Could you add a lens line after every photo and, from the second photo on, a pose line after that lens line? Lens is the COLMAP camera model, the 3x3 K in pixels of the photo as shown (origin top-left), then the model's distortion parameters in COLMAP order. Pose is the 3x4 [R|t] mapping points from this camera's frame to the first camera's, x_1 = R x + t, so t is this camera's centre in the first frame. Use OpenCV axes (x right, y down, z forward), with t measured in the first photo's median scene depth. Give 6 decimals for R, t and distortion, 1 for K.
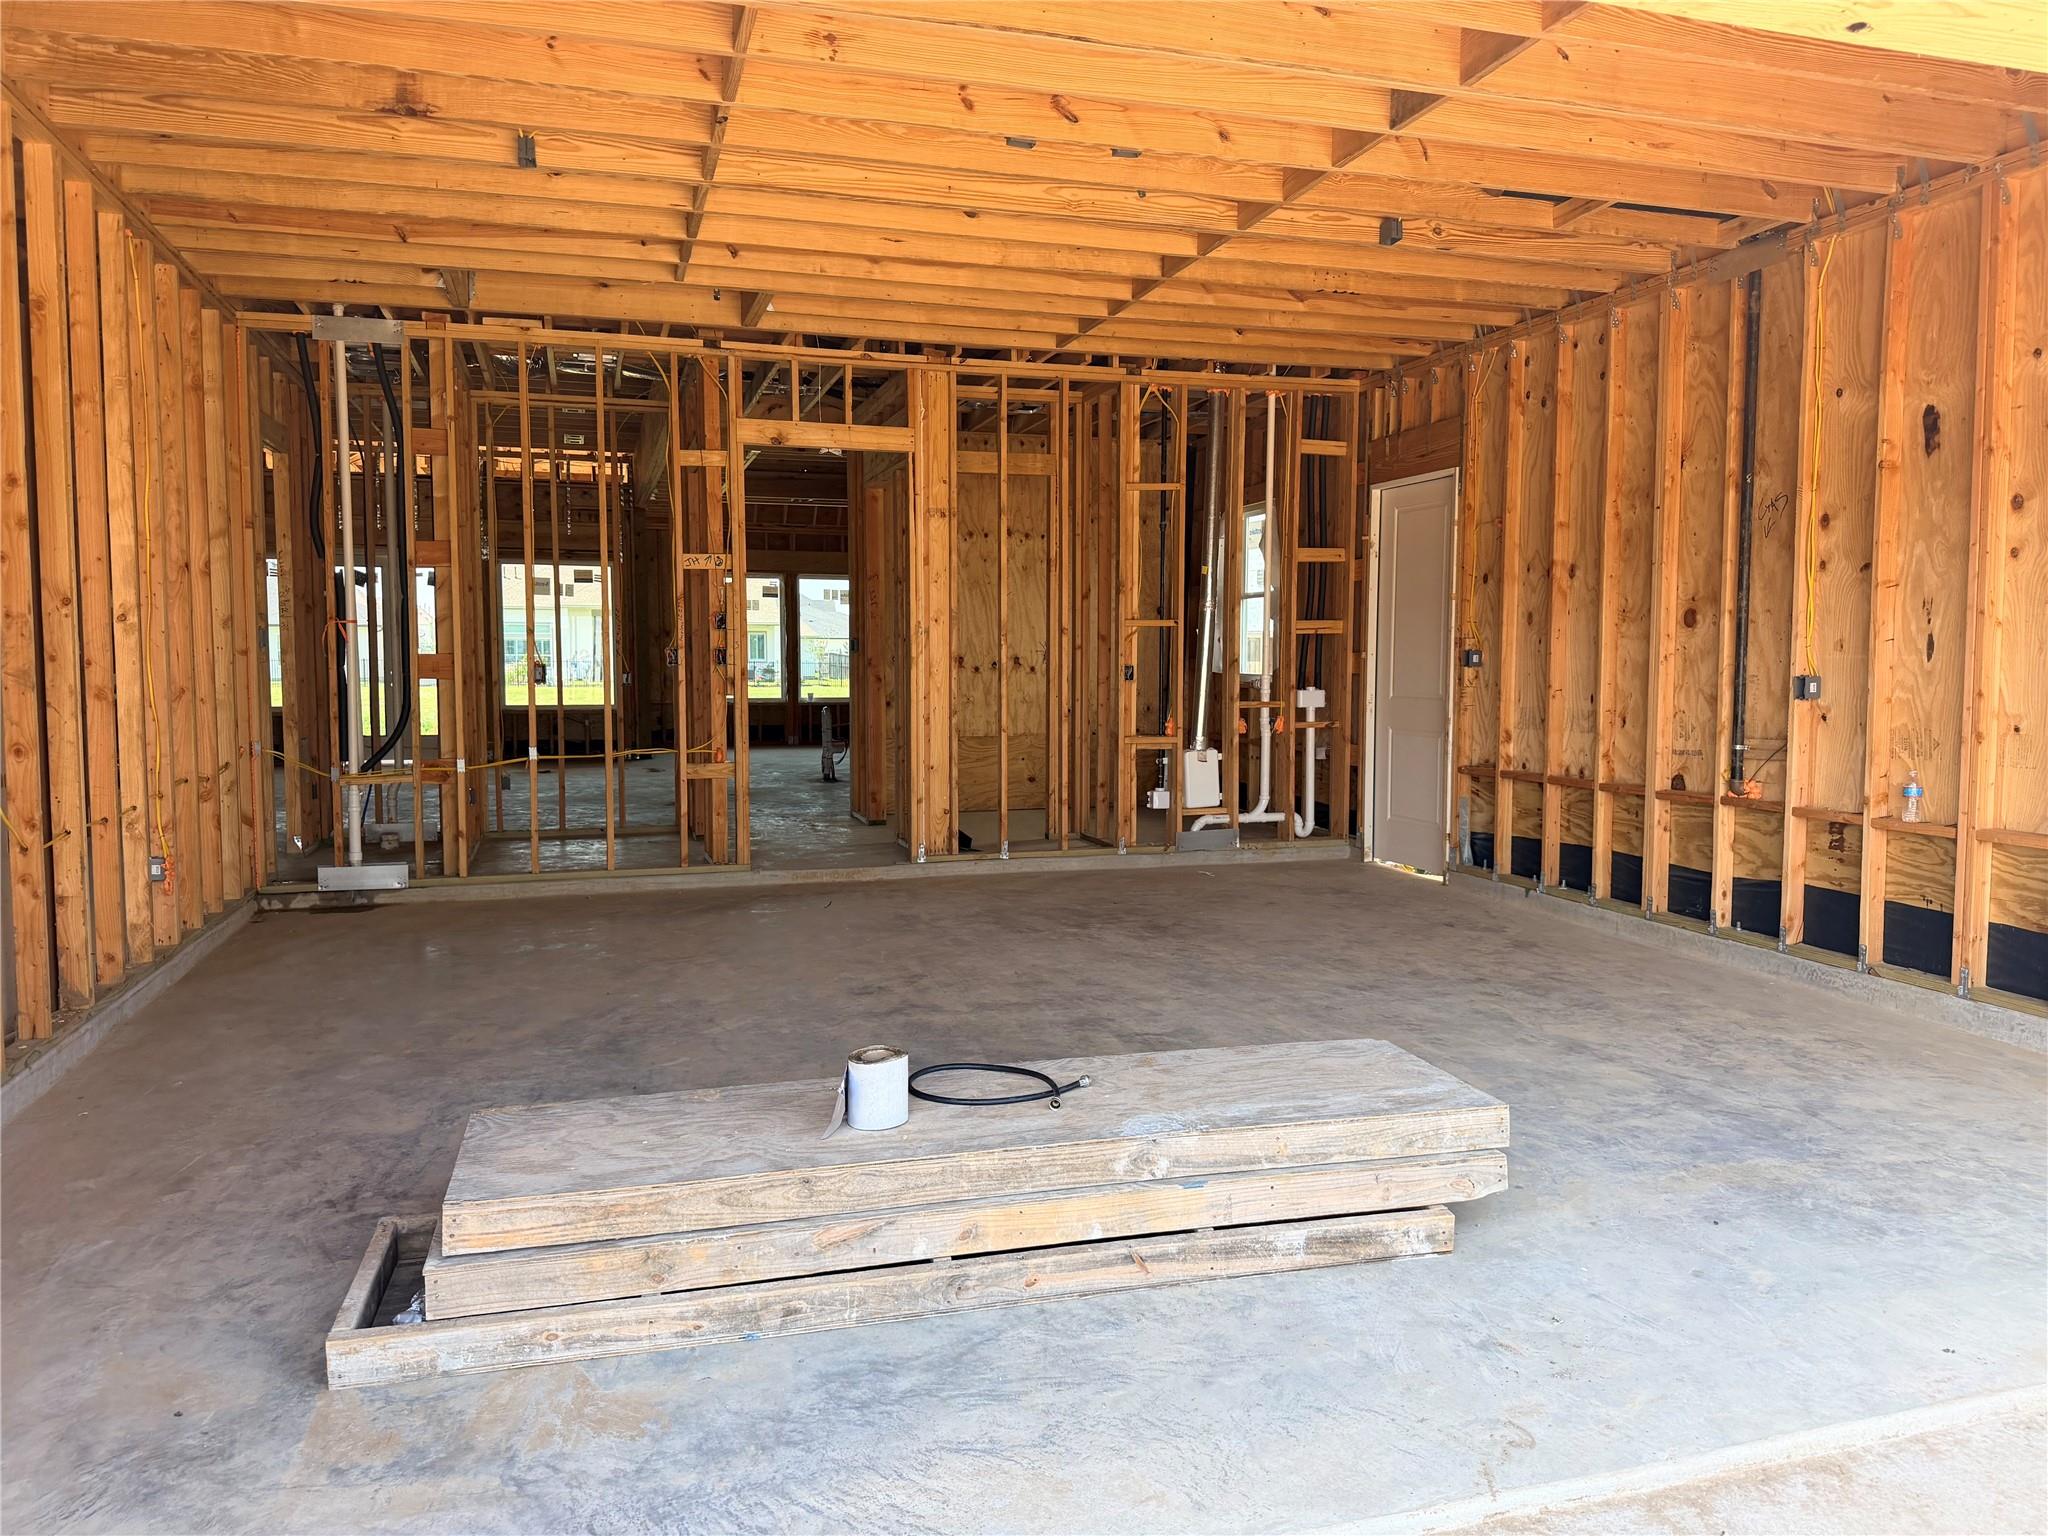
lens RADIAL K [[1450.9, 0, 1019.6], [0, 1450.9, 764.3], [0, 0, 1]] dist [0.080819, 0.000329]
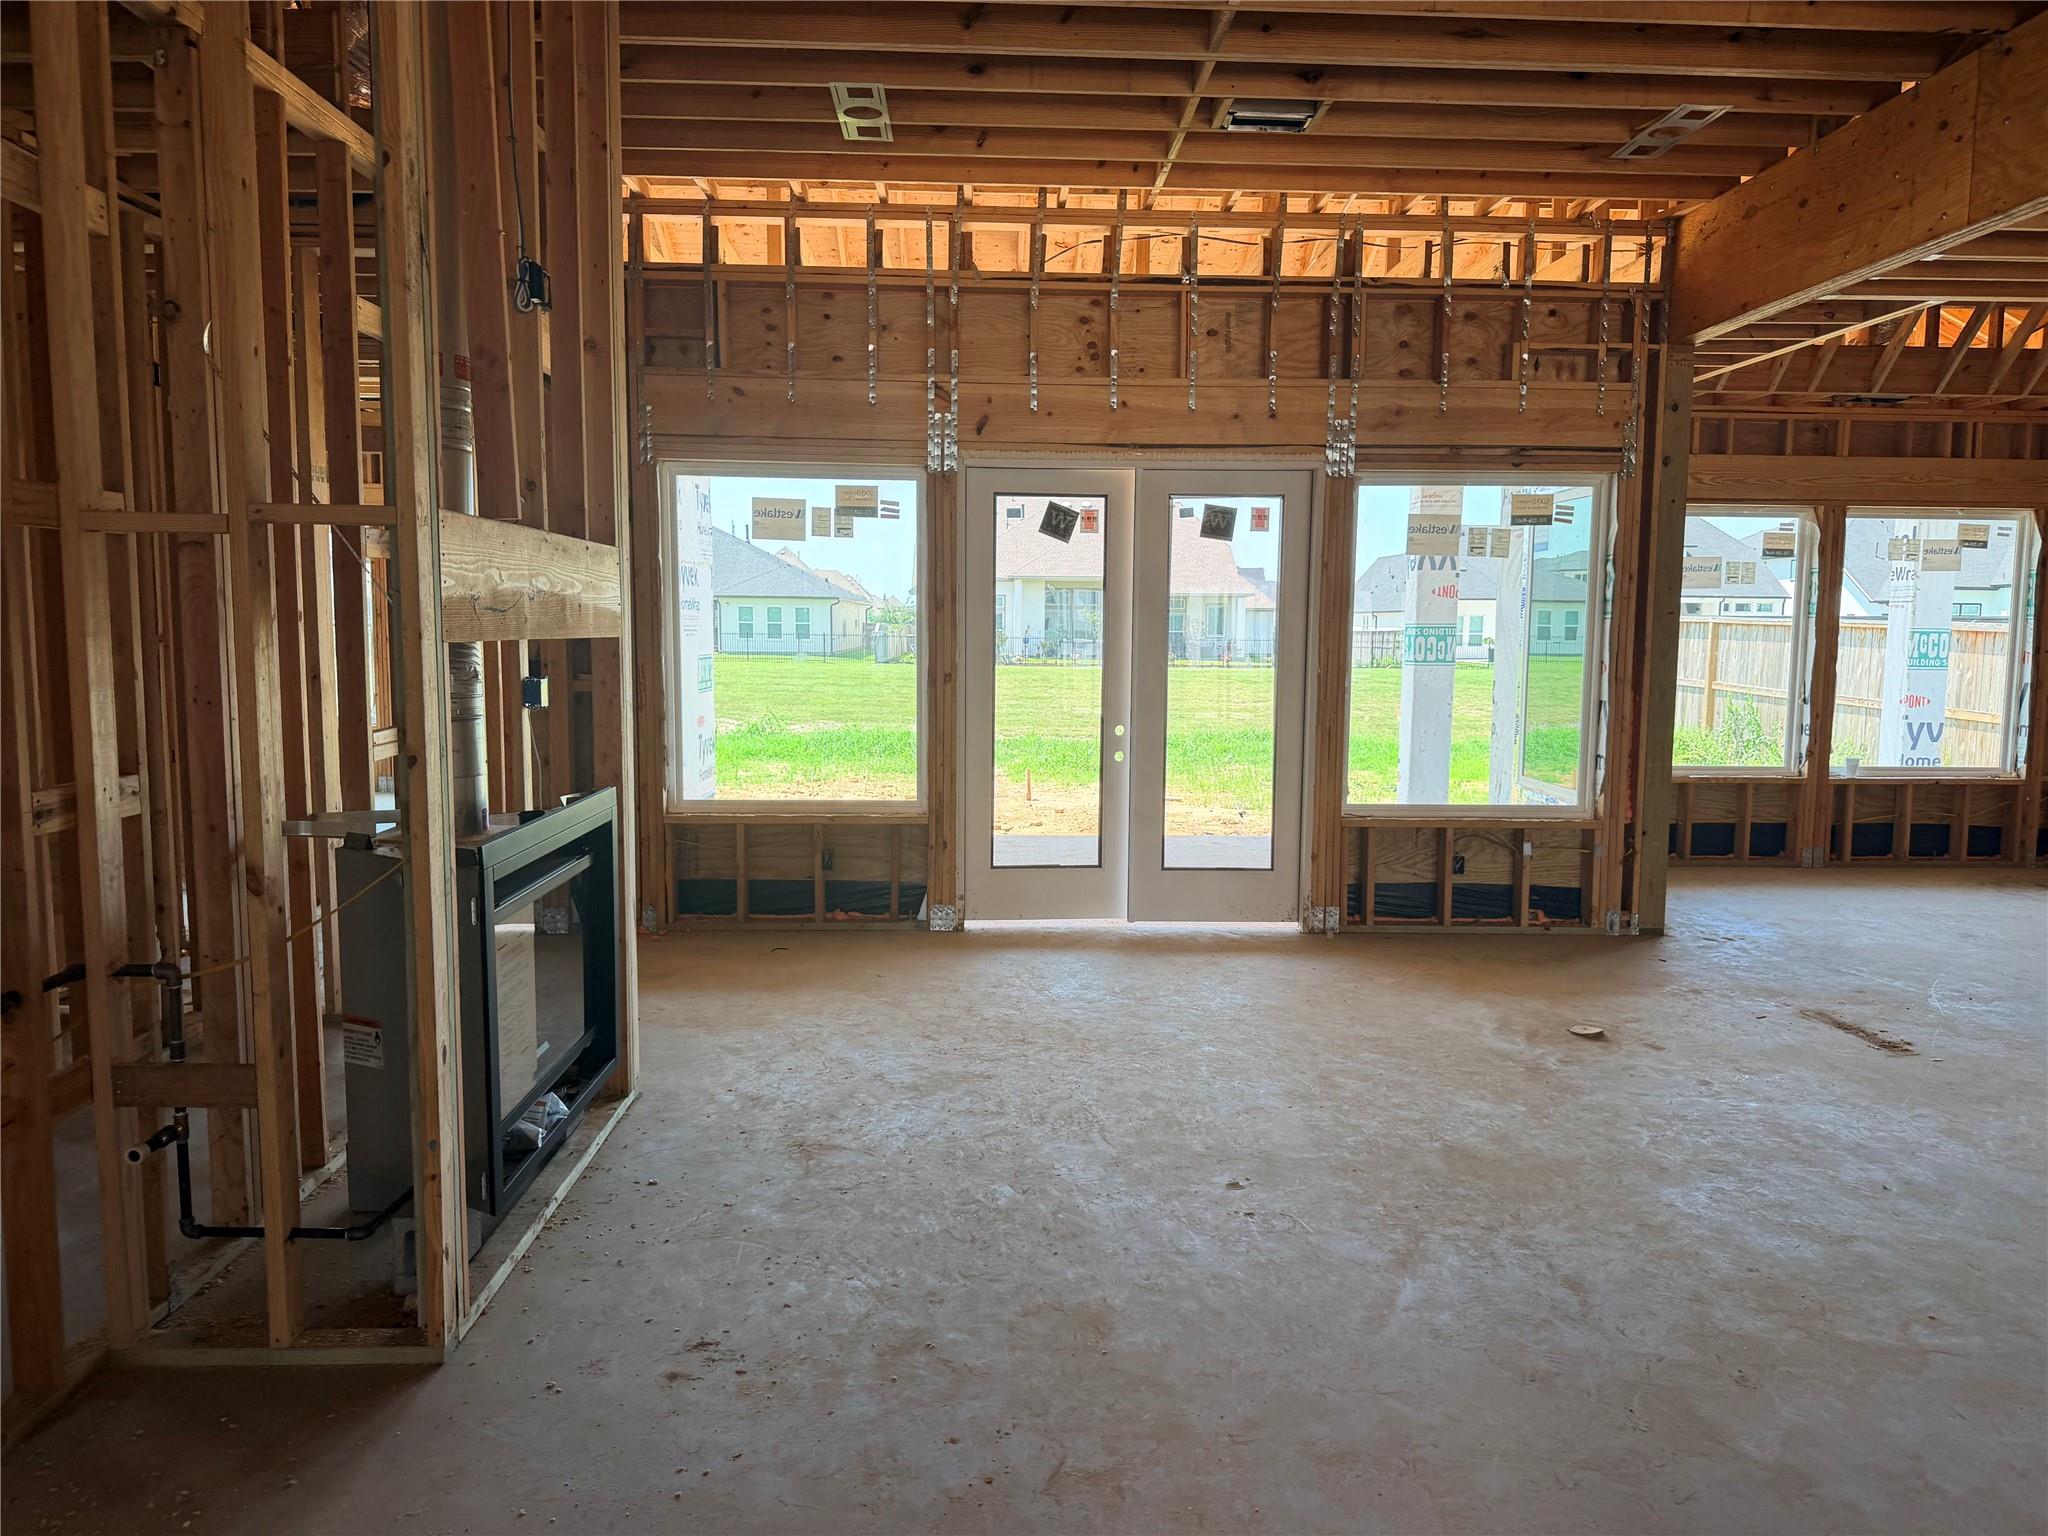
lens RADIAL K [[1450.9, 0, 1019.0], [0, 1450.9, 785.6], [0, 0, 1]] dist [0.080819, 0.000329]
pose [[0.966269, 0.038485, -0.254642, -0.283421], [-0.030038, 0.998864, 0.036980, -0.050368], [0.255776, -0.028083, 0.966328, 0.463027]]
